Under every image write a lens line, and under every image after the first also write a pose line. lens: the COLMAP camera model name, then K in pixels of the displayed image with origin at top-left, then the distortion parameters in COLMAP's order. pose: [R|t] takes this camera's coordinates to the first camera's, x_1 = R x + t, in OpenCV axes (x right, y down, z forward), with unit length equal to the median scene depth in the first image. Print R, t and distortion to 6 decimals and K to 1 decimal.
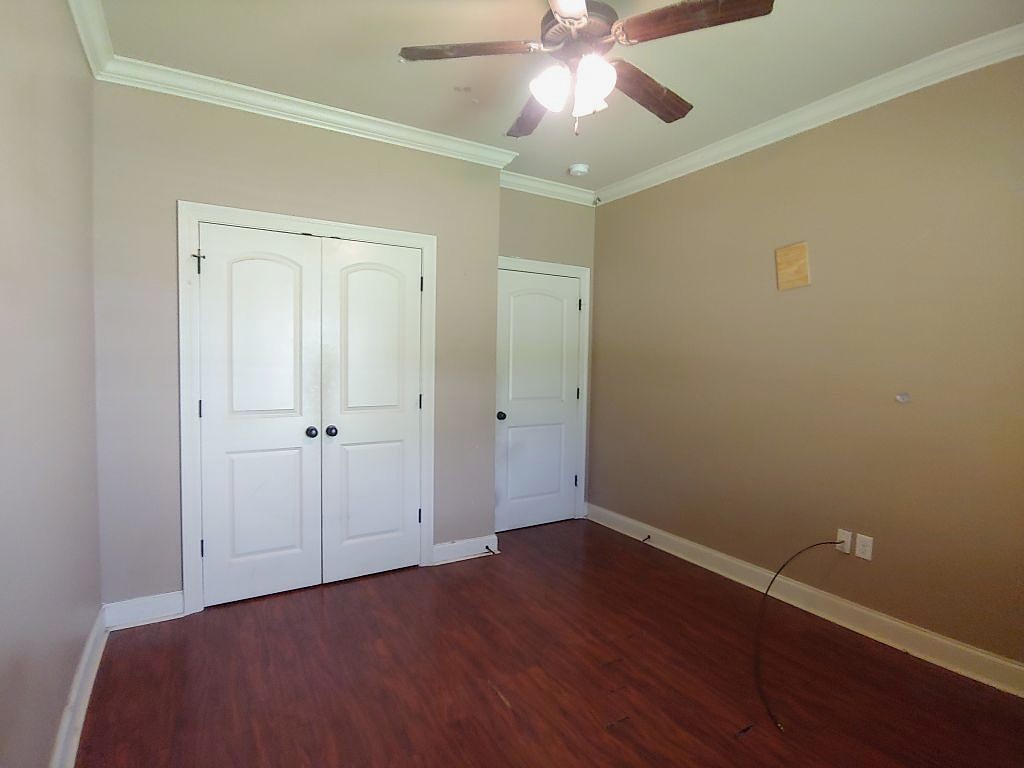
lens RADIAL K [[513.3, 0, 512.0], [0, 513.3, 384.0], [0, 0, 1]] dist [-0.001223, -0.000620]
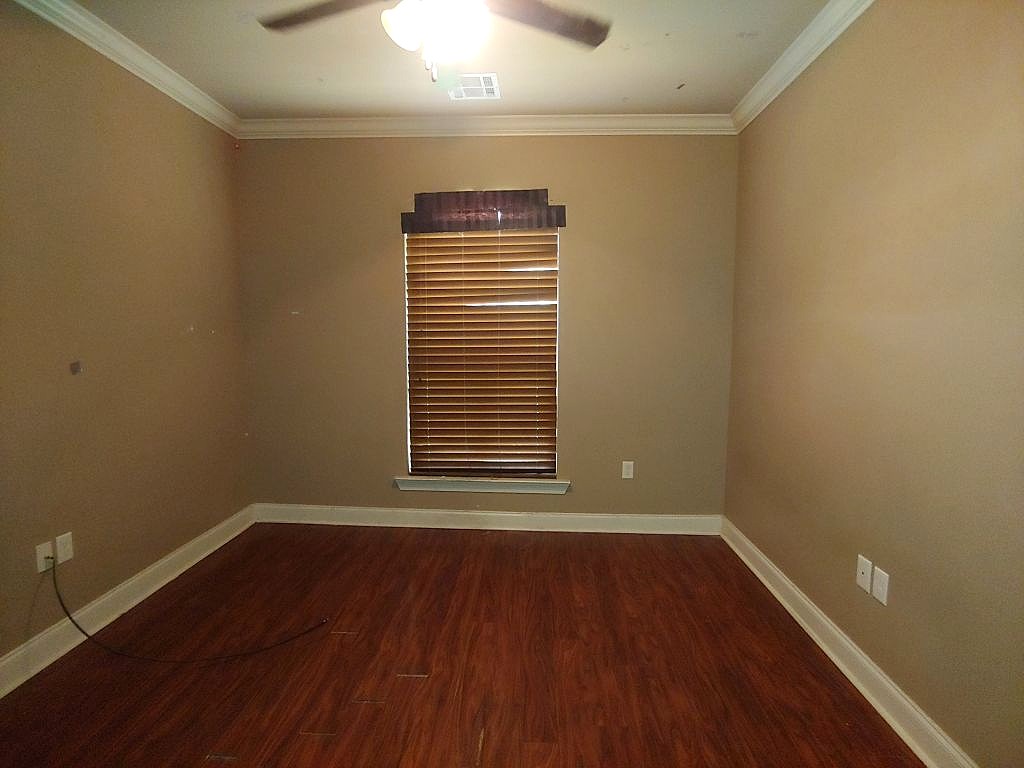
lens RADIAL K [[513.3, 0, 512.0], [0, 513.3, 384.0], [0, 0, 1]] dist [-0.001223, -0.000620]
pose [[-0.831265, -0.071022, 0.551321, -0.468753], [0.014992, 0.988579, 0.149955, -0.082193], [-0.555674, 0.132918, -0.820706, 1.556323]]
